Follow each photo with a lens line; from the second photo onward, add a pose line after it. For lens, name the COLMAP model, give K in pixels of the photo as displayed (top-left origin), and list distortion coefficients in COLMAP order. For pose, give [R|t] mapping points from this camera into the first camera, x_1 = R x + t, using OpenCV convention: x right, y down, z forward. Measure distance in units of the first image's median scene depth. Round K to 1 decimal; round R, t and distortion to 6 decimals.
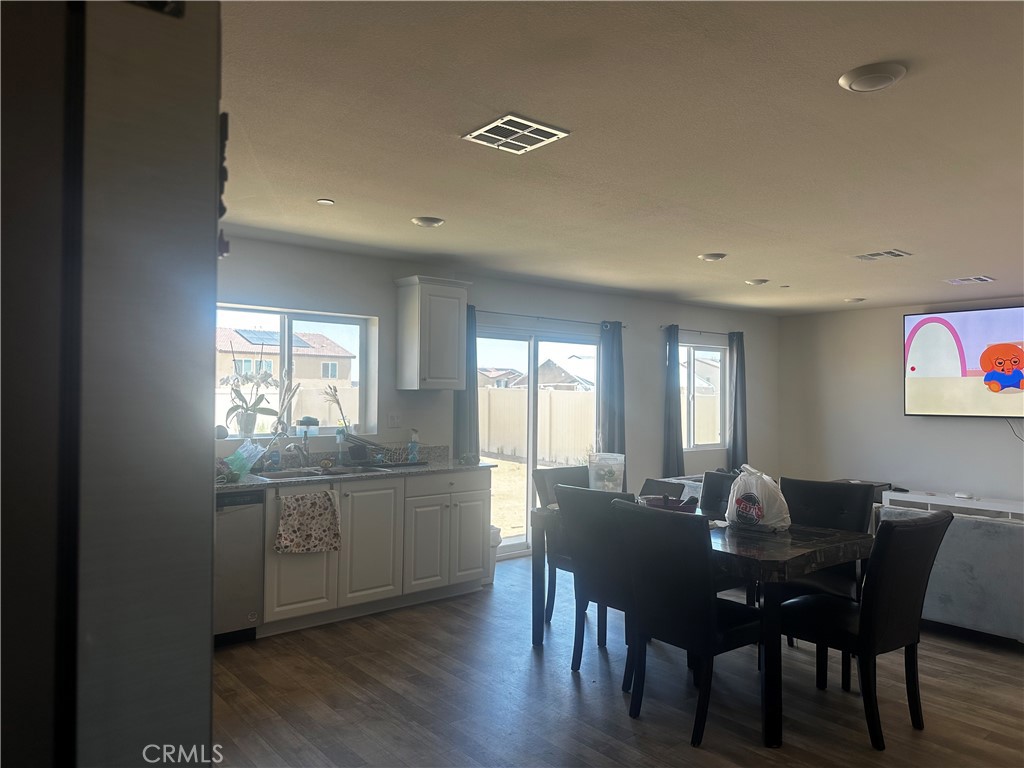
lens RADIAL K [[724.2, 0, 521.2], [0, 724.2, 385.4], [0, 0, 1]] dist [0.088201, -0.119858]
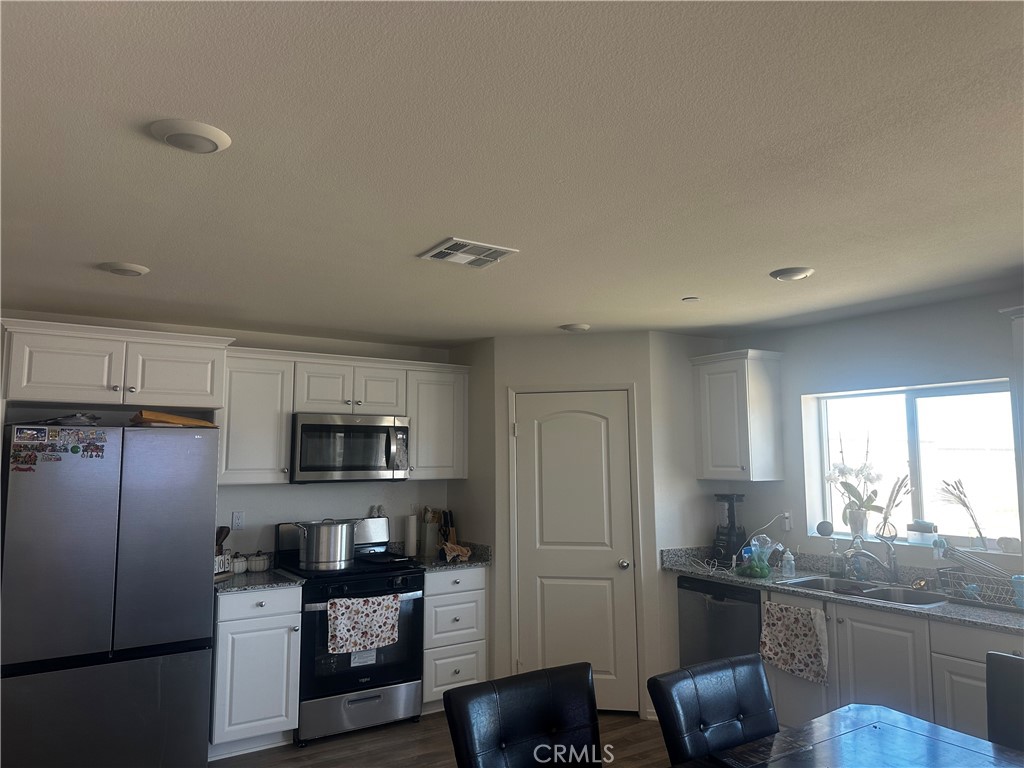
lens RADIAL K [[724.2, 0, 521.2], [0, 724.2, 385.4], [0, 0, 1]] dist [0.088201, -0.119858]
pose [[-0.107370, -0.099456, -0.989232, 0.637696], [0.012278, 0.994776, -0.101345, -0.031228], [0.994143, -0.023027, -0.105588, 0.756871]]
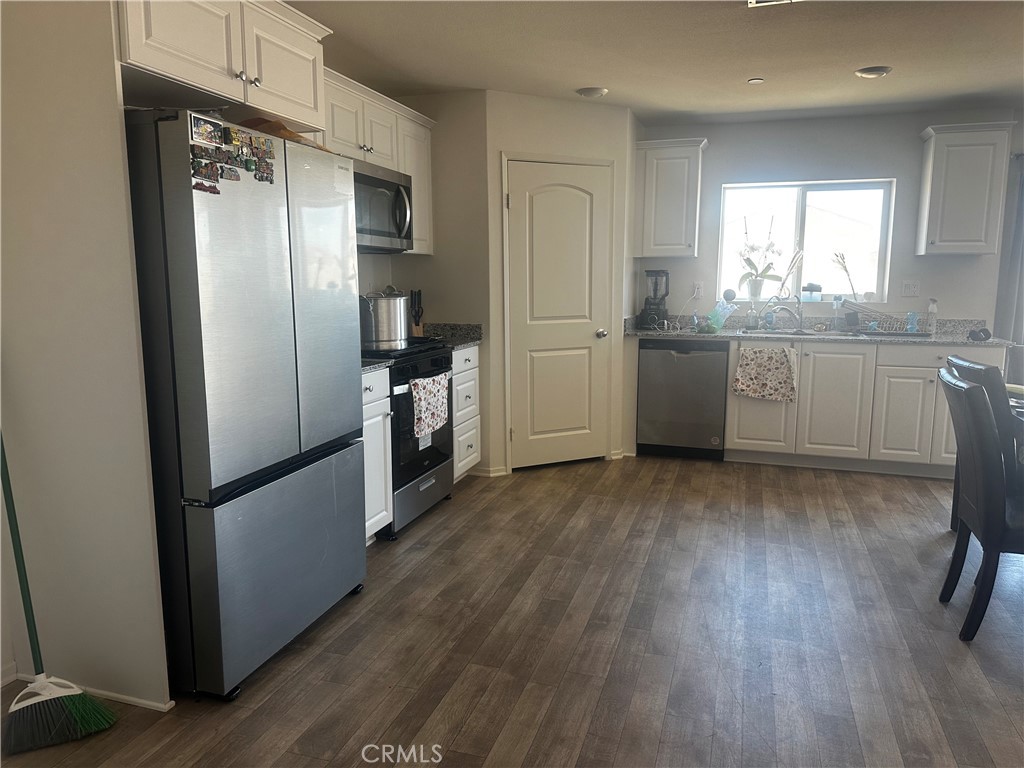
lens RADIAL K [[713.8, 0, 512.0], [0, 713.8, 384.0], [0, 0, 1]] dist [0.083824, -0.109682]
pose [[0.530219, 0.123382, -0.838835, 0.440107], [0.009509, 0.988428, 0.151395, 0.028221], [0.847807, -0.088249, 0.522910, 0.067048]]
